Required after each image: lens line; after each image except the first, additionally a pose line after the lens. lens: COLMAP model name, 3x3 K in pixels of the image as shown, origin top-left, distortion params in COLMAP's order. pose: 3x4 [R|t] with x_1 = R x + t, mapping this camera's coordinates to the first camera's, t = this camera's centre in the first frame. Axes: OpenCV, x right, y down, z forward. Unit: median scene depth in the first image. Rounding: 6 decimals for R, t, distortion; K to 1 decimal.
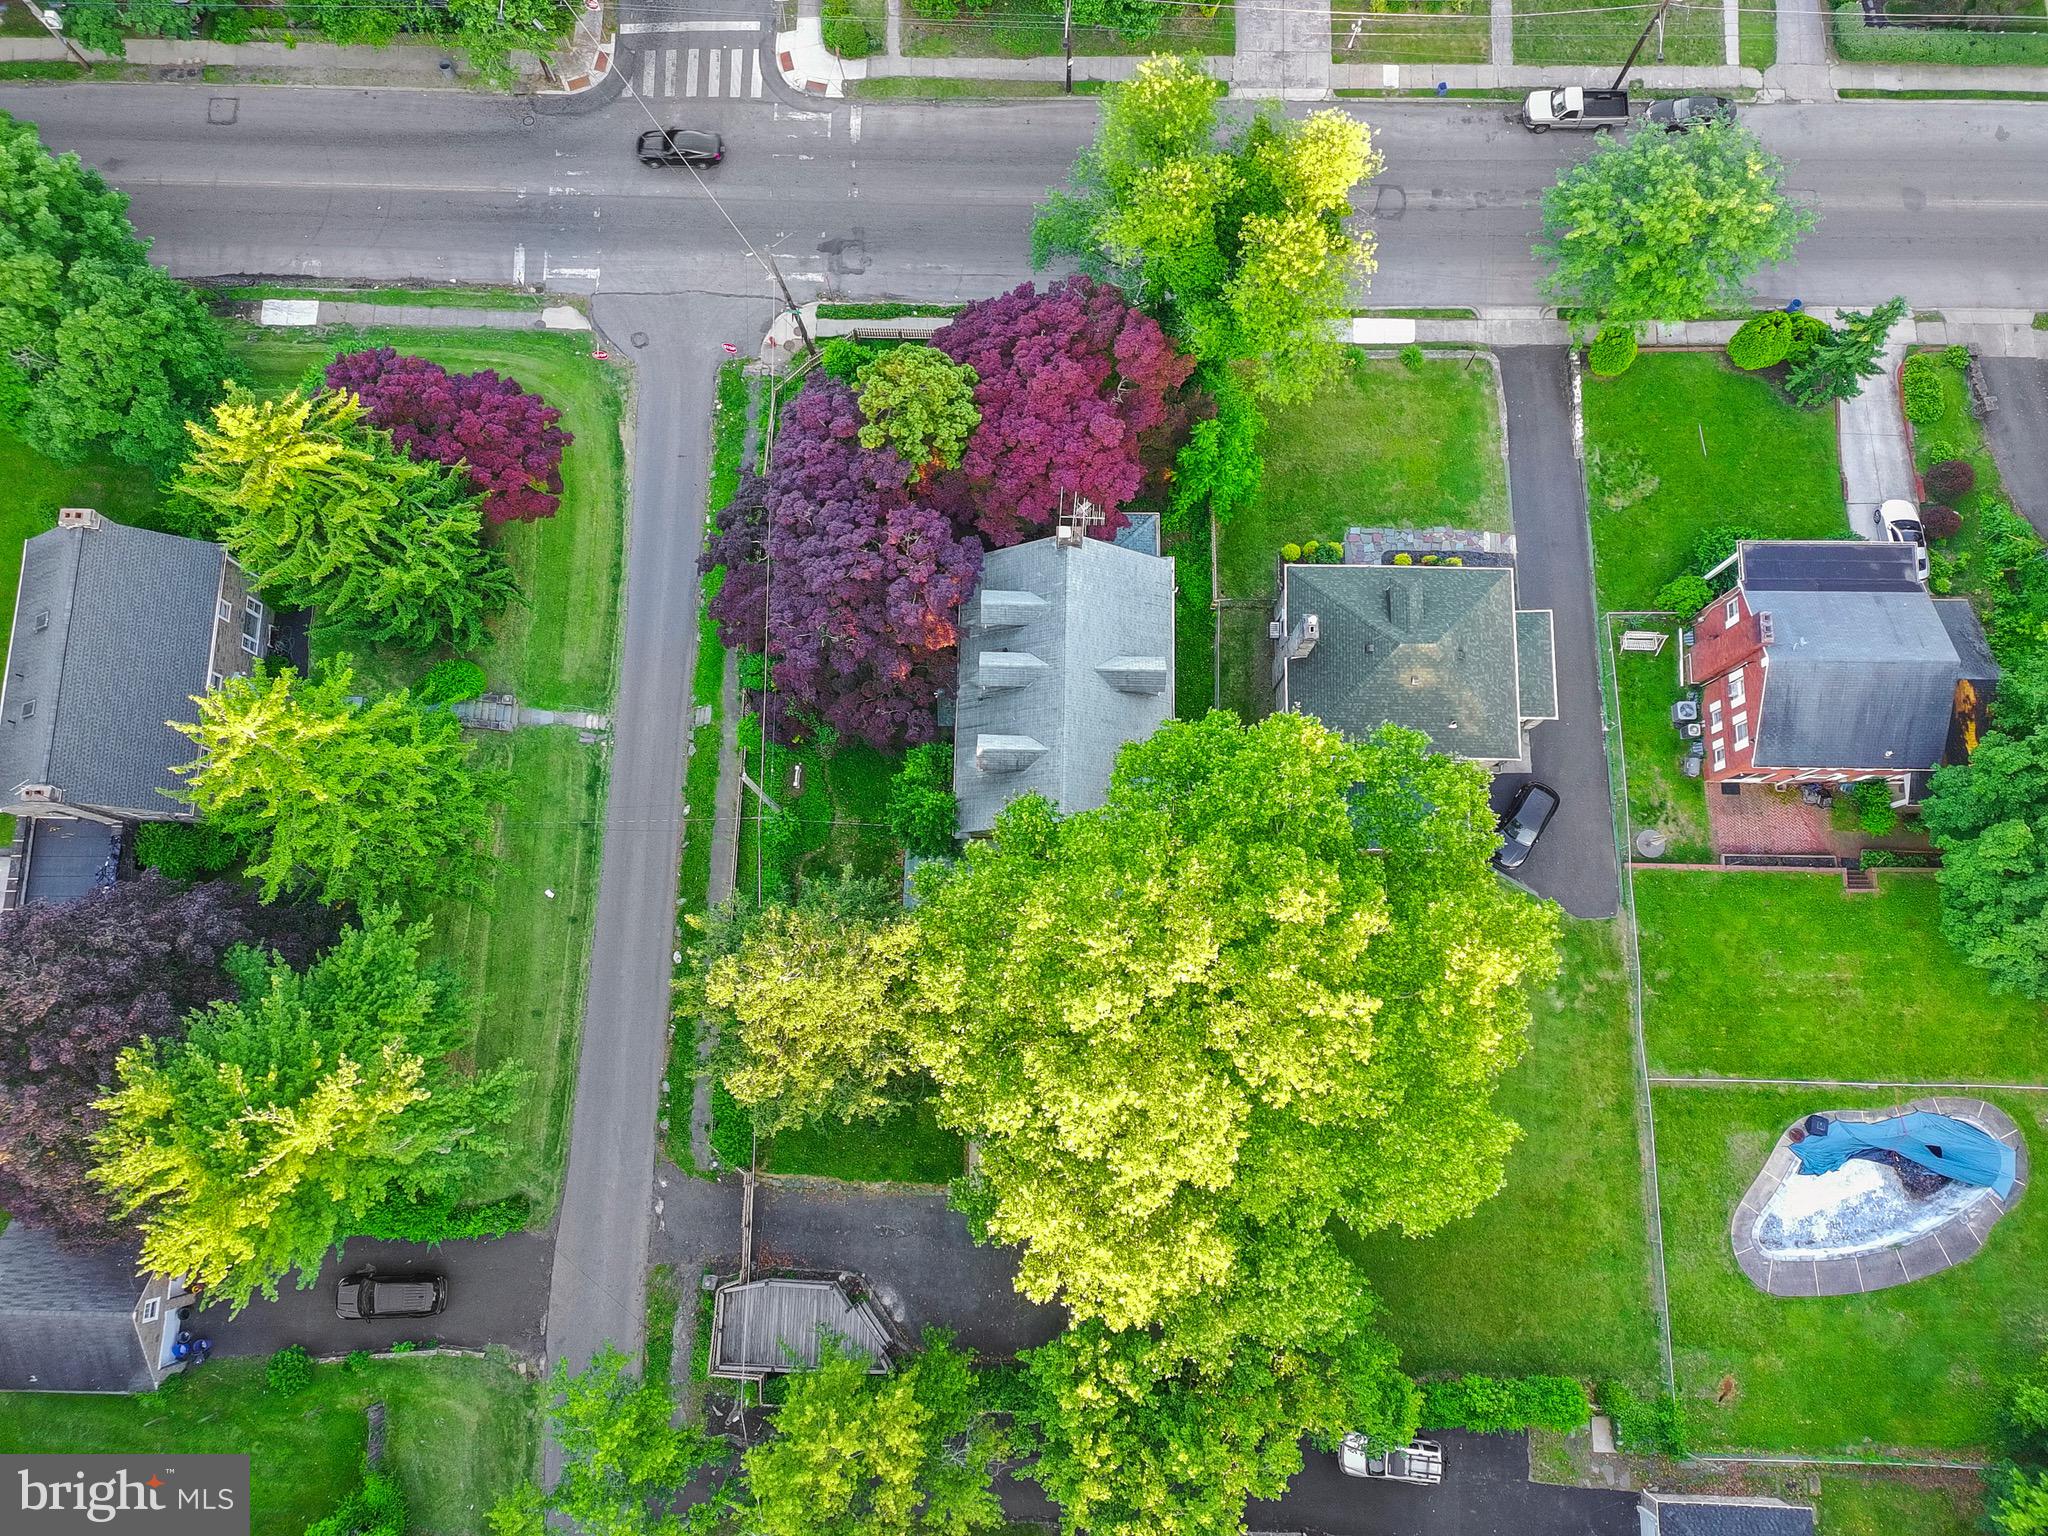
lens RADIAL K [[1498.8, 0, 1021.9], [0, 1498.8, 773.3], [0, 0, 1]] dist [0.065417, -0.050287]
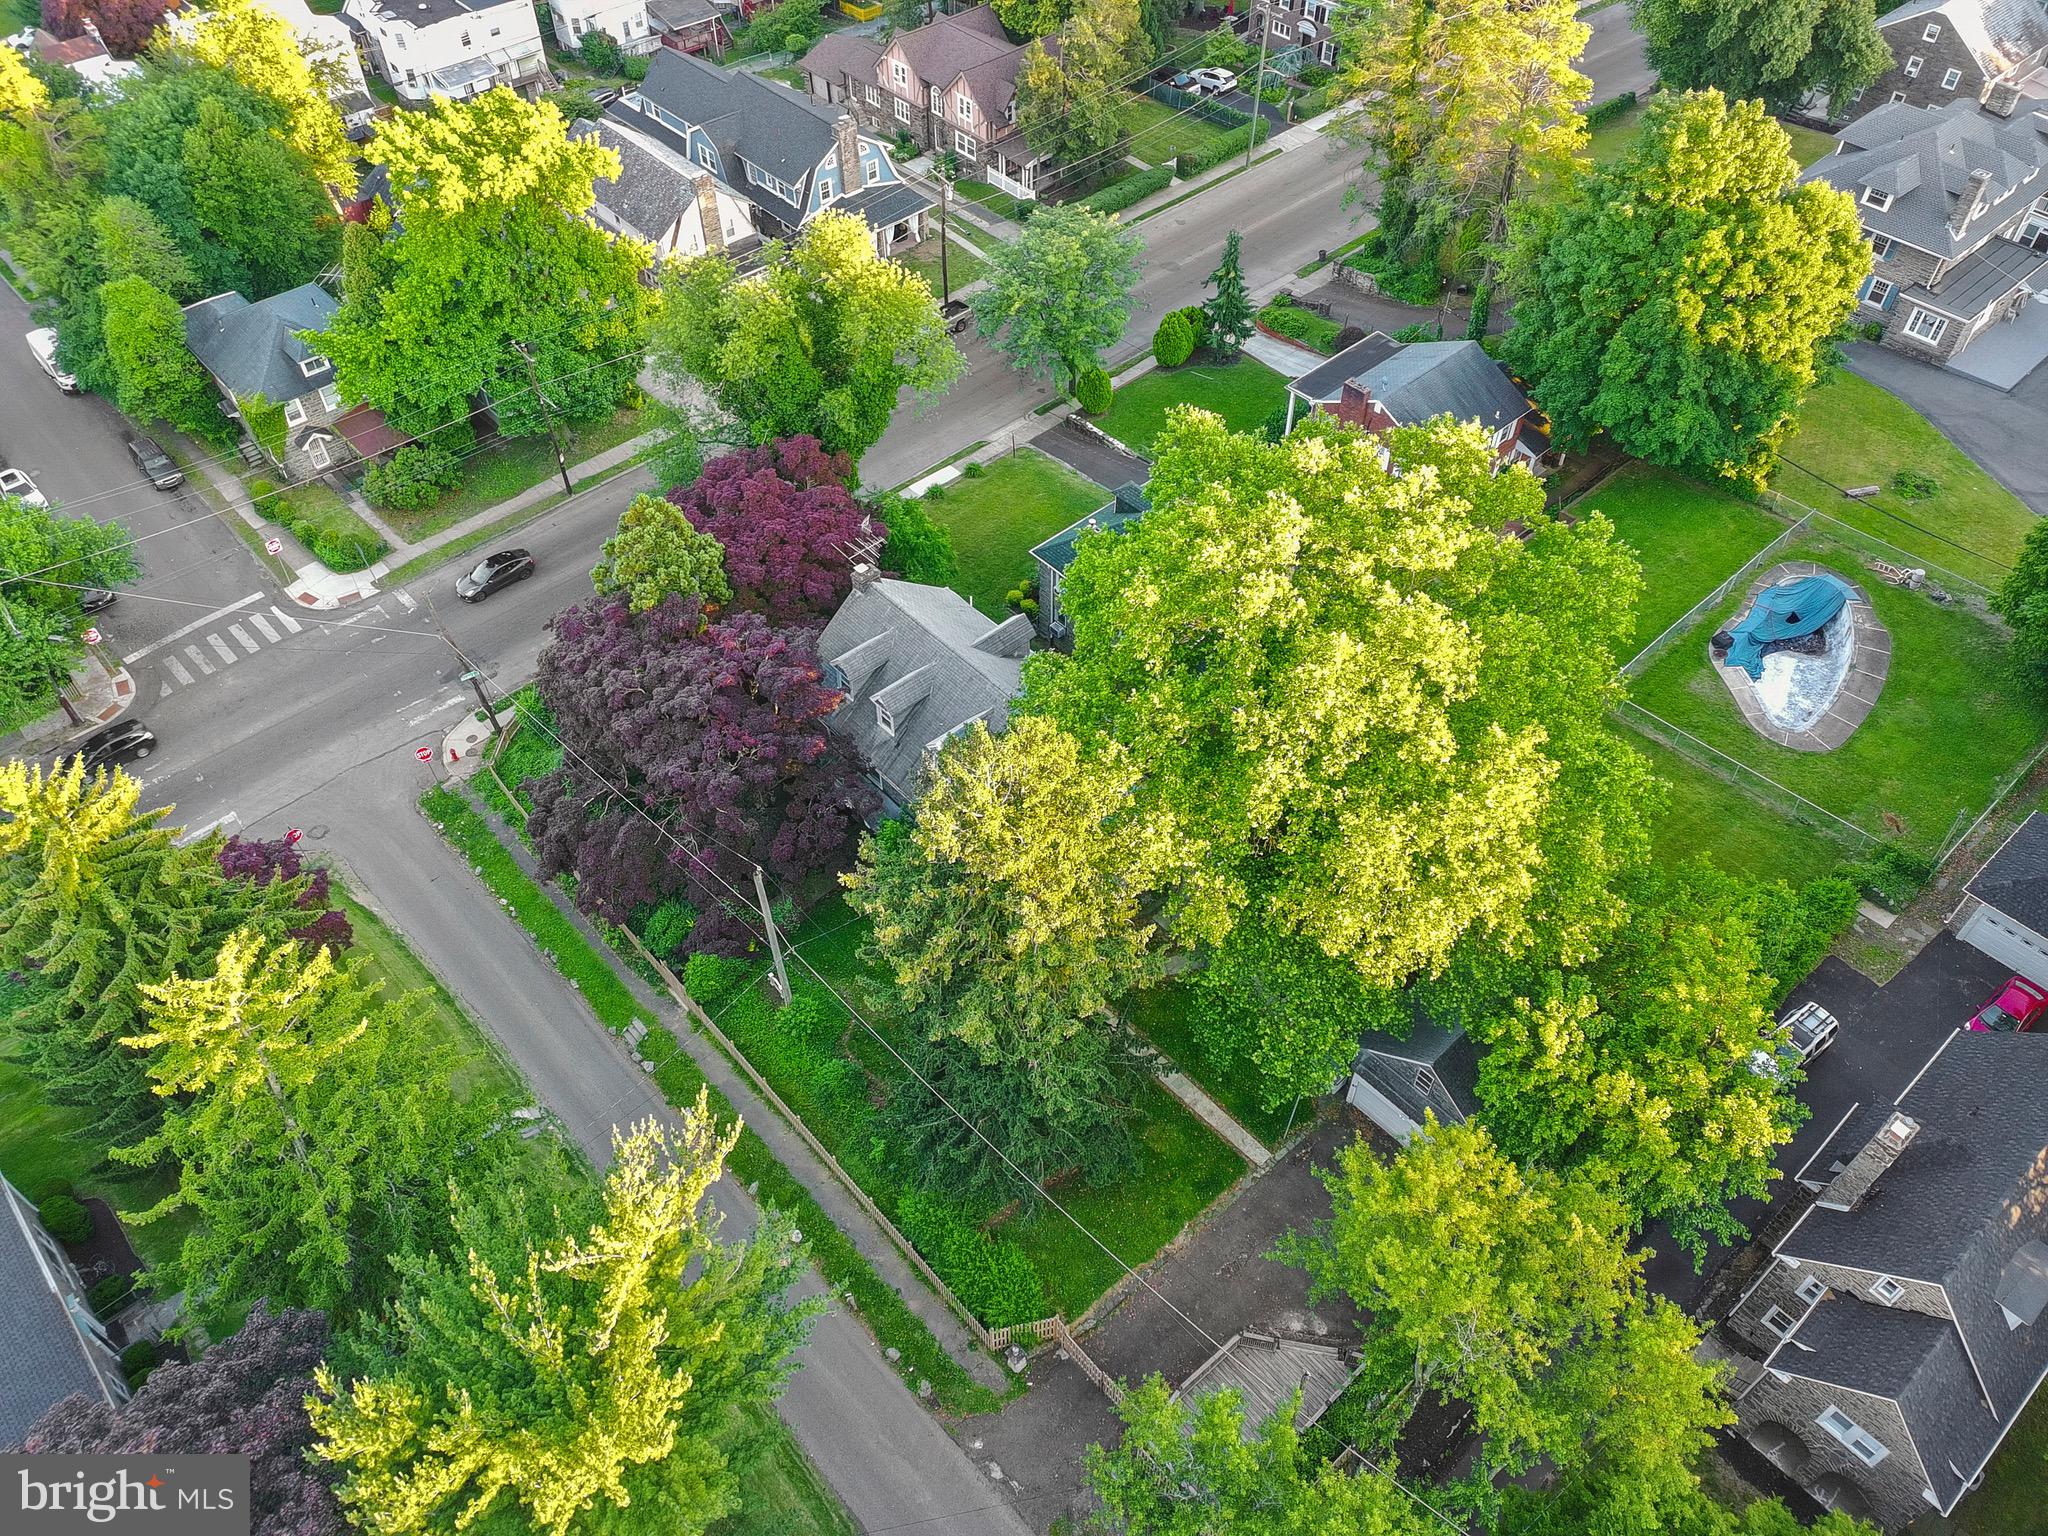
lens RADIAL K [[1498.8, 0, 1021.9], [0, 1498.8, 773.3], [0, 0, 1]] dist [0.065417, -0.050287]
pose [[0.730472, -0.508946, 0.455394, -0.343609], [0.670904, 0.659420, -0.339195, 0.281526], [-0.127664, 0.553298, 0.823142, 0.182750]]
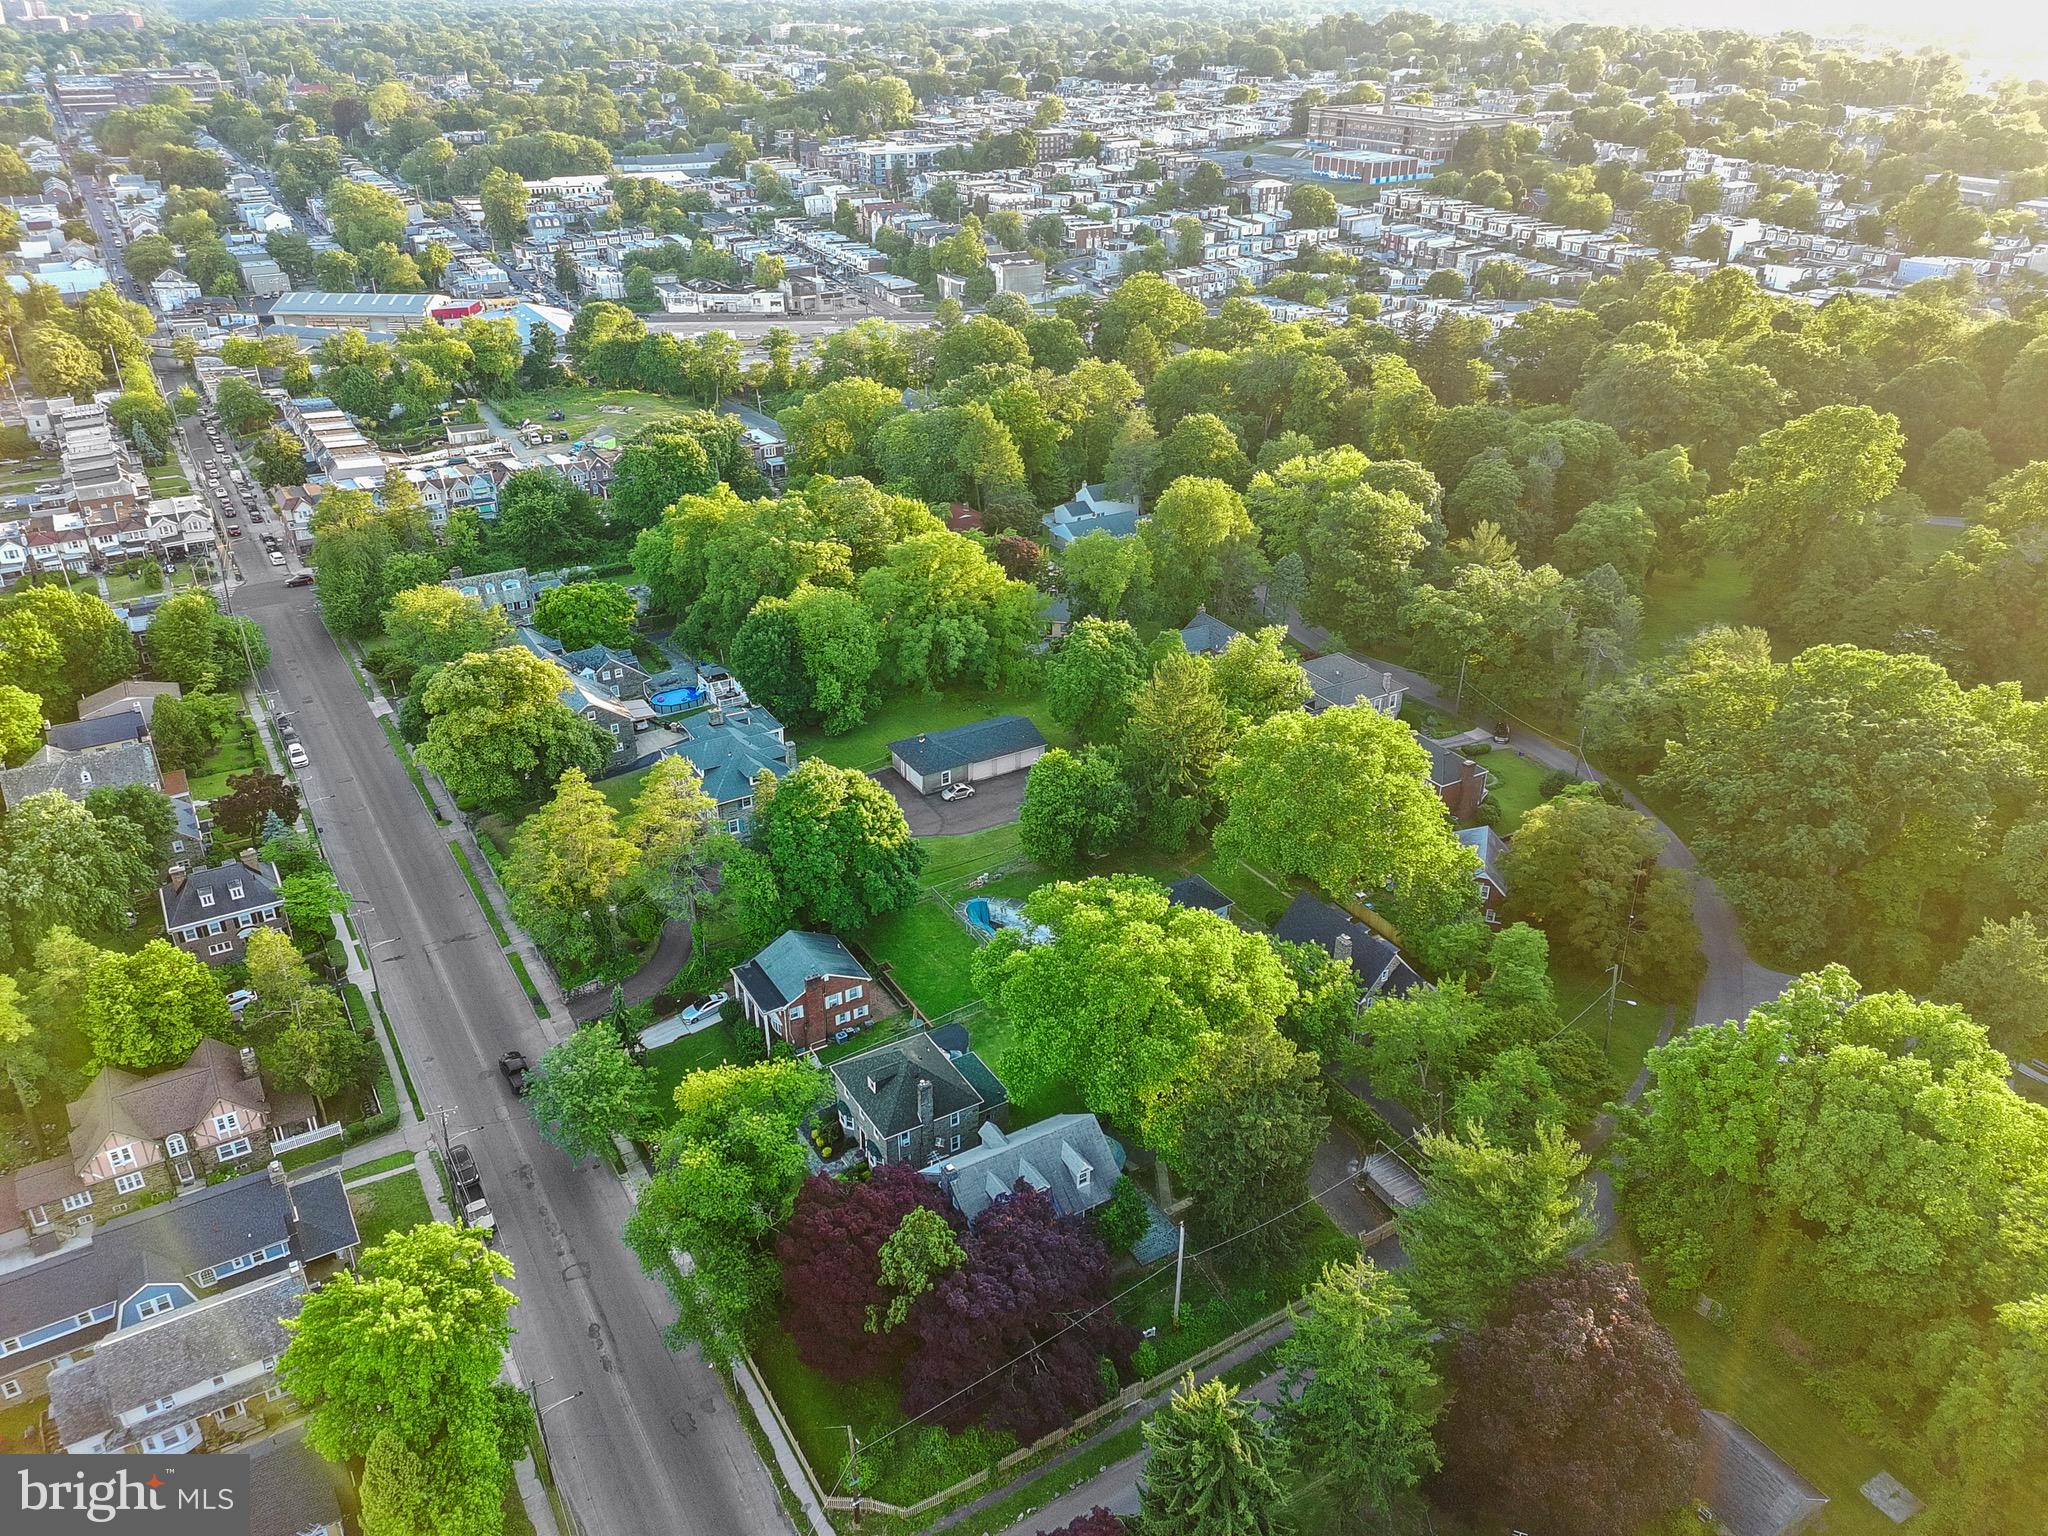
lens RADIAL K [[1509.1, 0, 1003.2], [0, 1509.1, 777.0], [0, 0, 1]] dist [0.050527, 0.002042]
pose [[-0.517307, -0.395871, 0.758735, -0.900158], [0.841715, -0.075165, 0.534665, -0.794168], [-0.154628, 0.915225, 0.372094, -0.030168]]
